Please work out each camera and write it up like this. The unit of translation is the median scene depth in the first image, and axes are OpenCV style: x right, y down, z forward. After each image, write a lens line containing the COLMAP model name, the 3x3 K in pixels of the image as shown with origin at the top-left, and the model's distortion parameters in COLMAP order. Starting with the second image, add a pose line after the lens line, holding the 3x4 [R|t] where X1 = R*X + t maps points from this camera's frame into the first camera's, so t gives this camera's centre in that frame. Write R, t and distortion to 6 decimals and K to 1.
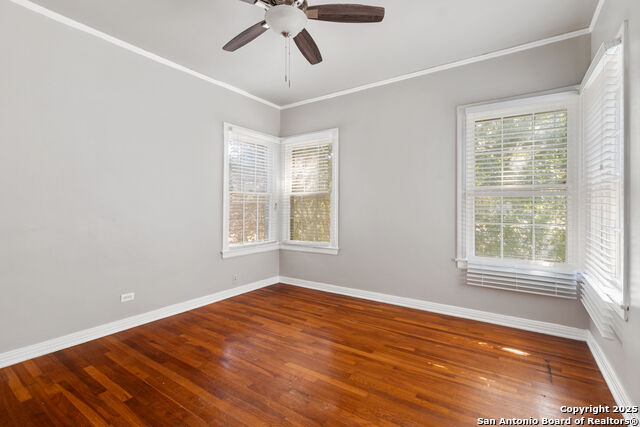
lens RADIAL K [[294.4, 0, 318.7], [0, 294.4, 203.3], [0, 0, 1]] dist [0.001104, -0.000106]
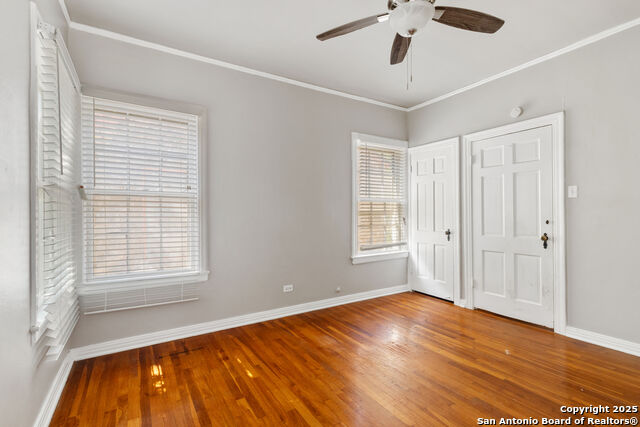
lens RADIAL K [[293.0, 0, 320.0], [0, 293.0, 213.5], [0, 0, 1]] dist [0.014676, -0.000072]
pose [[-0.918173, 0.003264, 0.396167, -0.147667], [-0.001563, 0.999928, -0.011861, 0.014675], [-0.396178, -0.011510, -0.918102, 1.363040]]
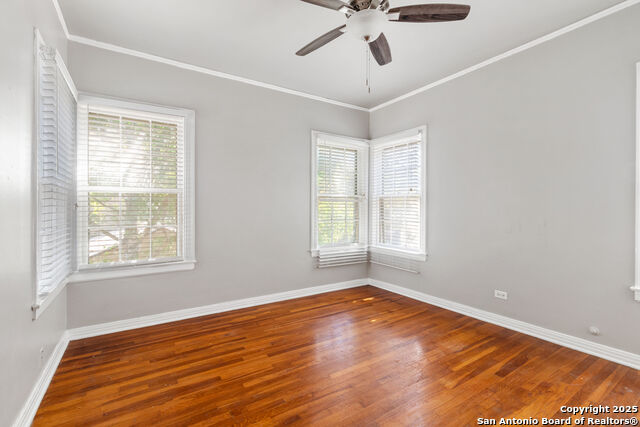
lens RADIAL K [[294.6, 0, 321.8], [0, 294.6, 207.1], [0, 0, 1]] dist [0.001960, -0.000131]
pose [[0.380366, 0.005368, 0.924821, -0.755610], [-0.011285, 0.999936, -0.001163, 0.004297], [-0.924767, -0.009995, 0.380402, 0.516636]]
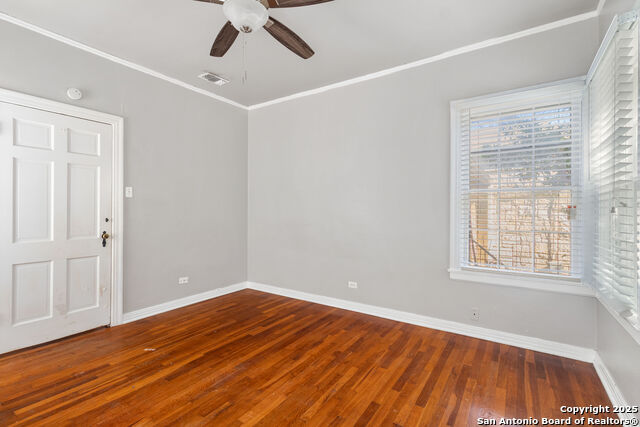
lens RADIAL K [[294.6, 0, 321.8], [0, 294.6, 207.1], [0, 0, 1]] dist [0.001960, -0.000131]
pose [[0.011103, -0.014321, -0.999836, 0.572825], [0.011110, 0.999837, -0.014198, 0.009237], [0.999877, -0.010950, 0.011261, 0.843314]]
